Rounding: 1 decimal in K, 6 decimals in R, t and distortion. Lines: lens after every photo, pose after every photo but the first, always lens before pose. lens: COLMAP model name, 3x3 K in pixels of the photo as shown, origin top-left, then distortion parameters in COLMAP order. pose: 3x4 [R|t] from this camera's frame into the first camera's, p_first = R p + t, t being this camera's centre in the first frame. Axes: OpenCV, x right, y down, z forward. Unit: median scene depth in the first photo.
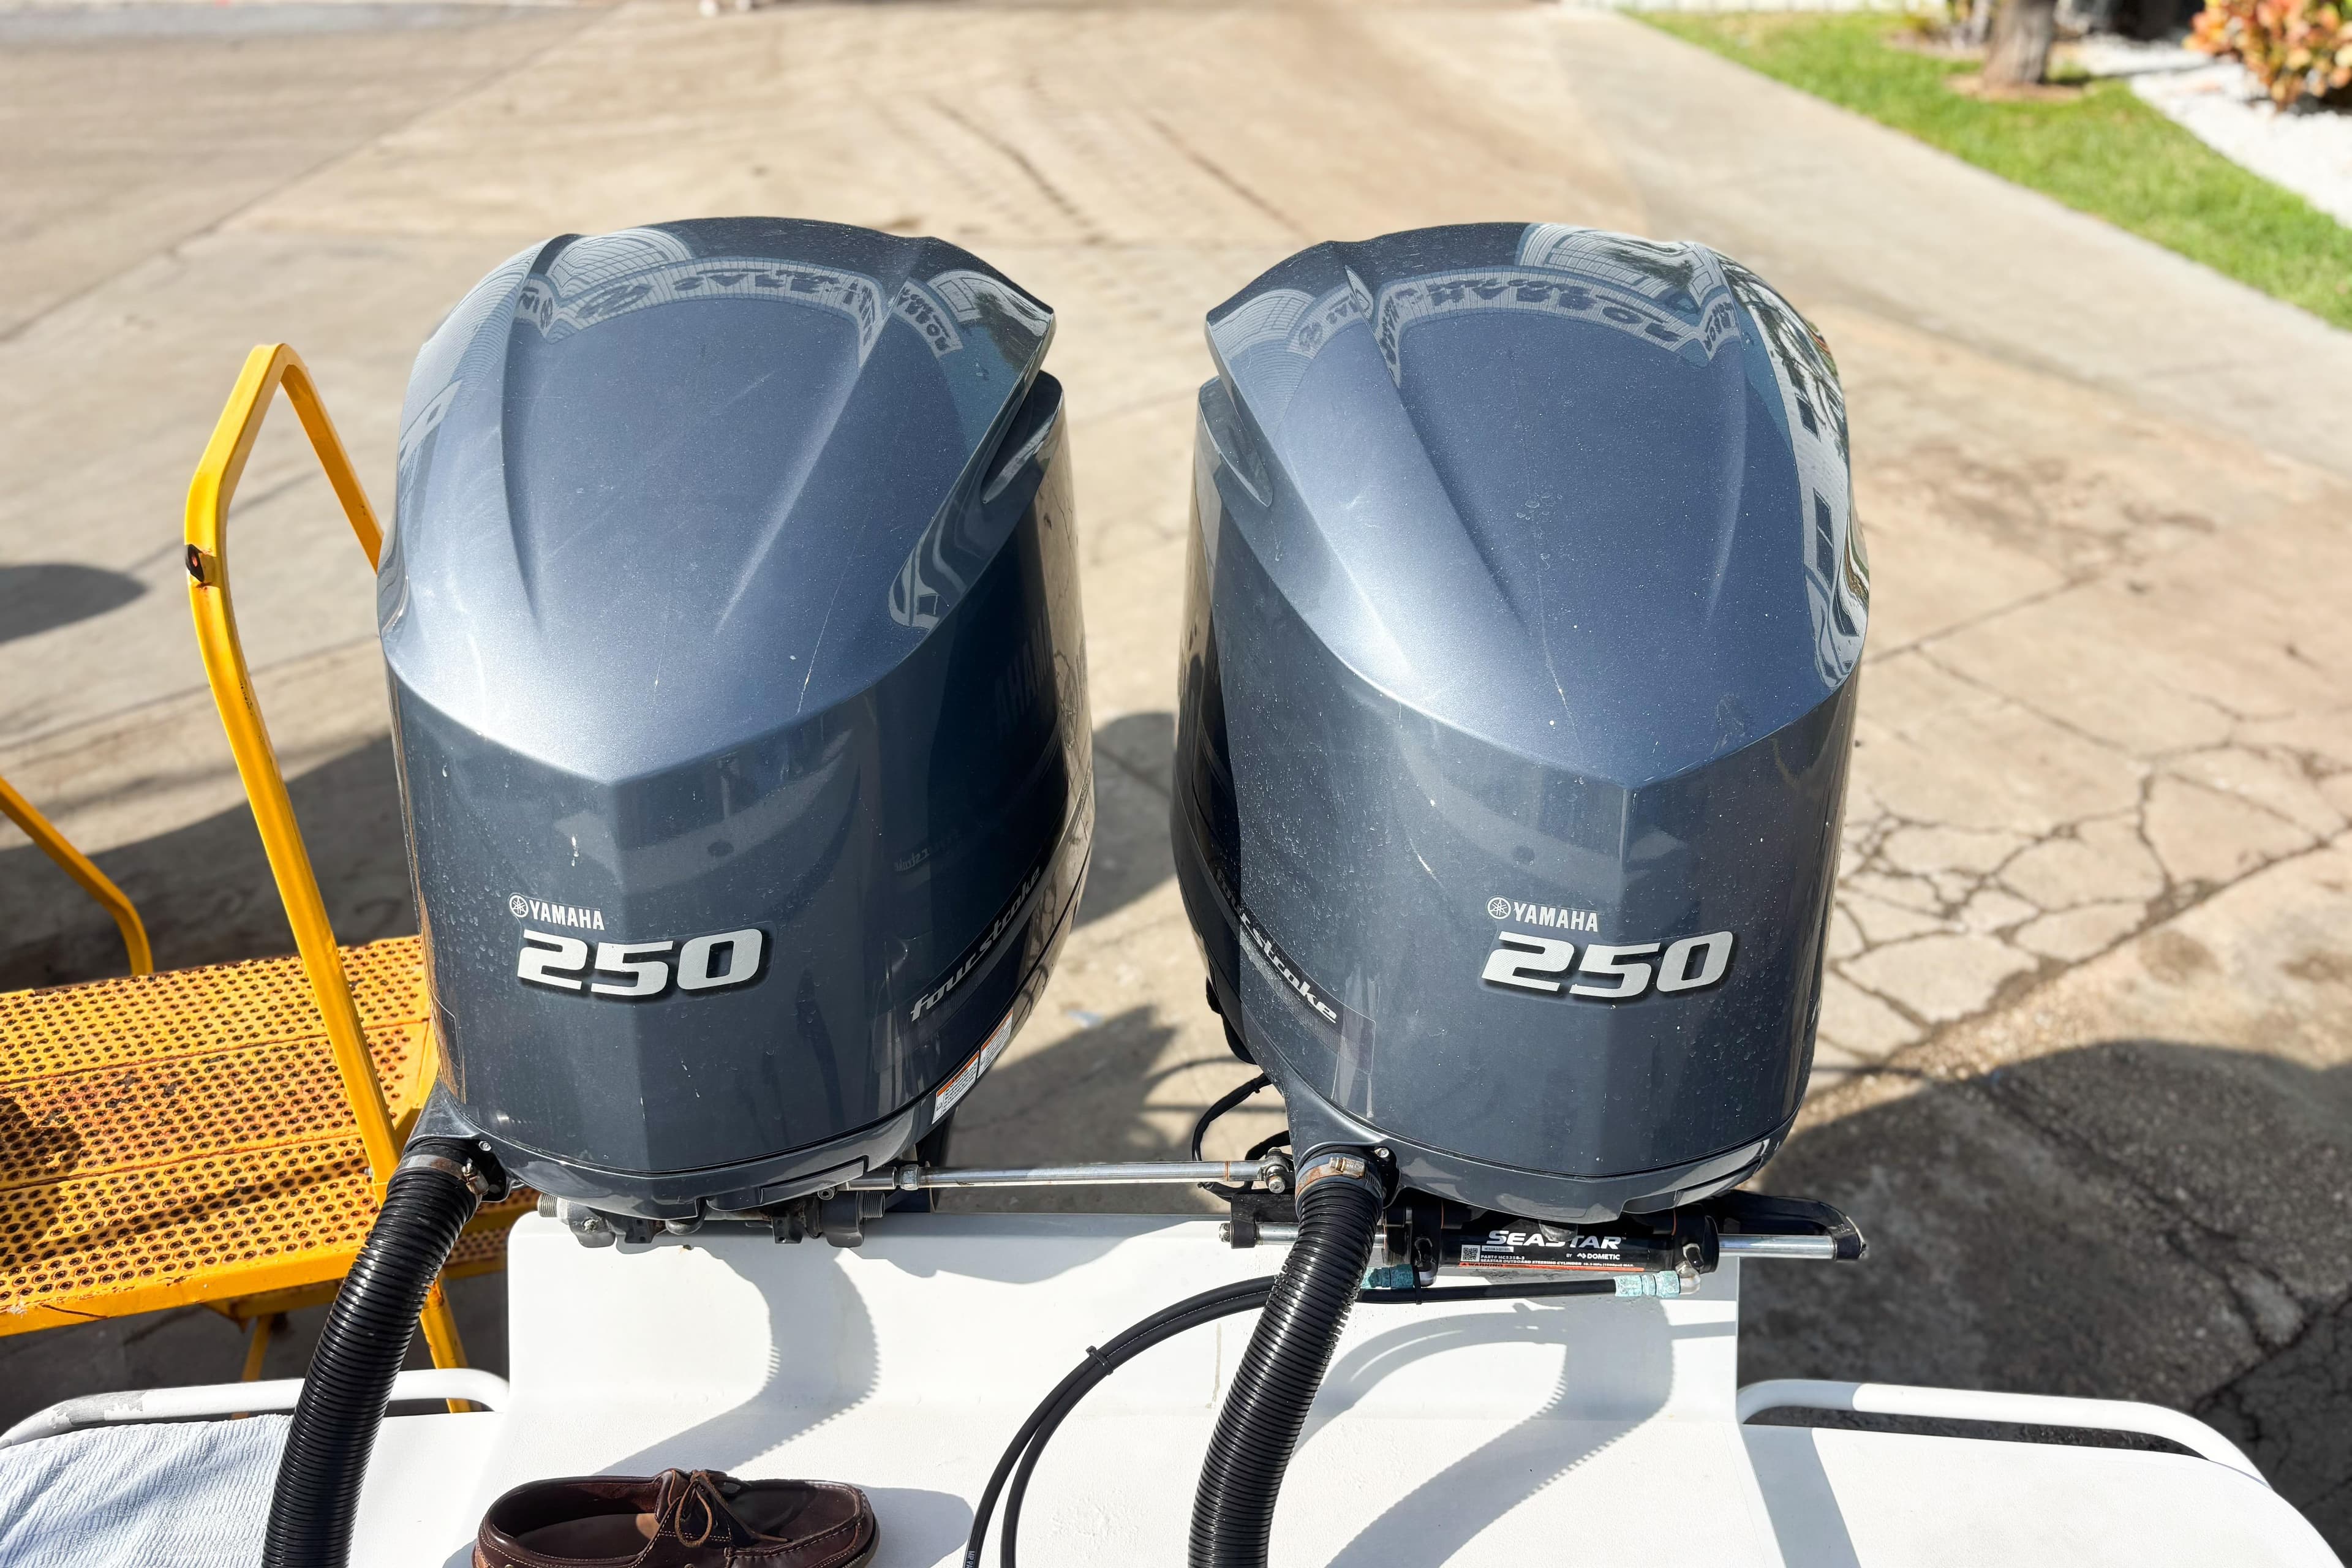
lens RADIAL K [[1753.6, 0, 1182.9], [0, 1753.6, 796.5], [0, 0, 1]] dist [0.054458, -0.068937]
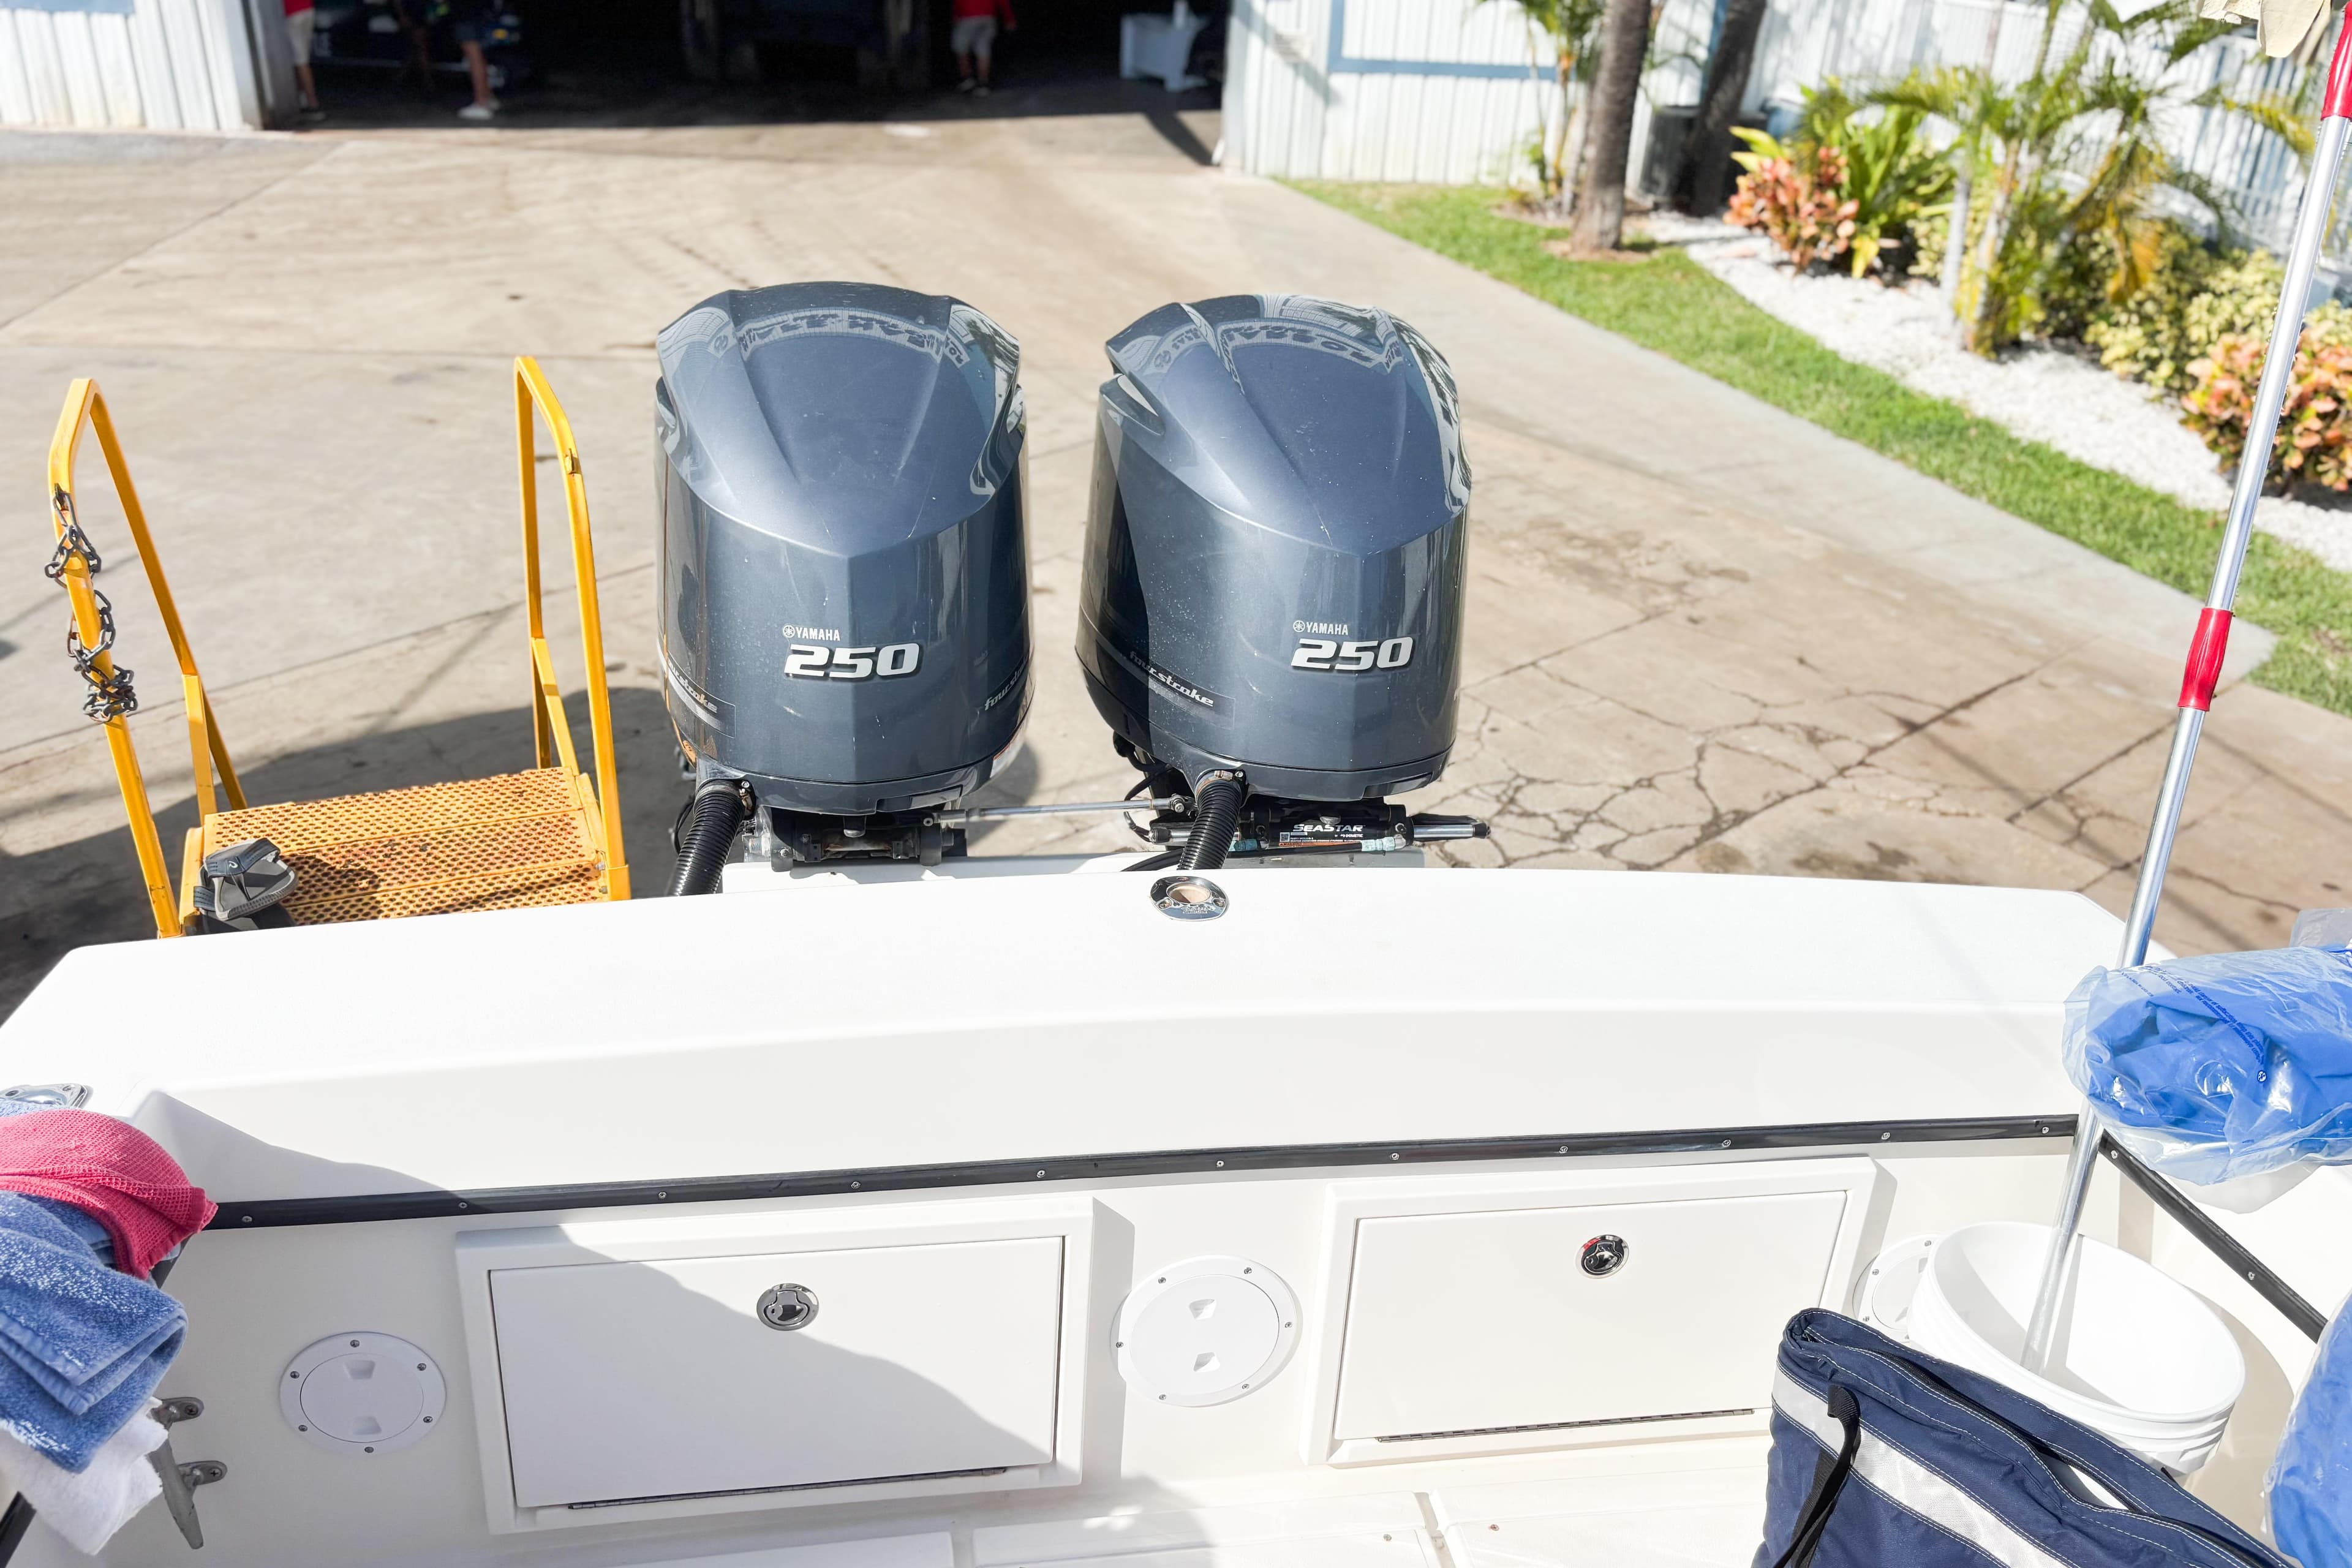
lens RADIAL K [[1755.9, 0, 1176.0], [0, 1755.9, 784.0], [0, 0, 1]] dist [0.032733, -0.037904]
pose [[0.984213, -0.029923, 0.174440, -0.053393], [0.044167, 0.995947, -0.078354, 0.068302], [-0.171388, 0.084822, 0.981545, -0.156853]]
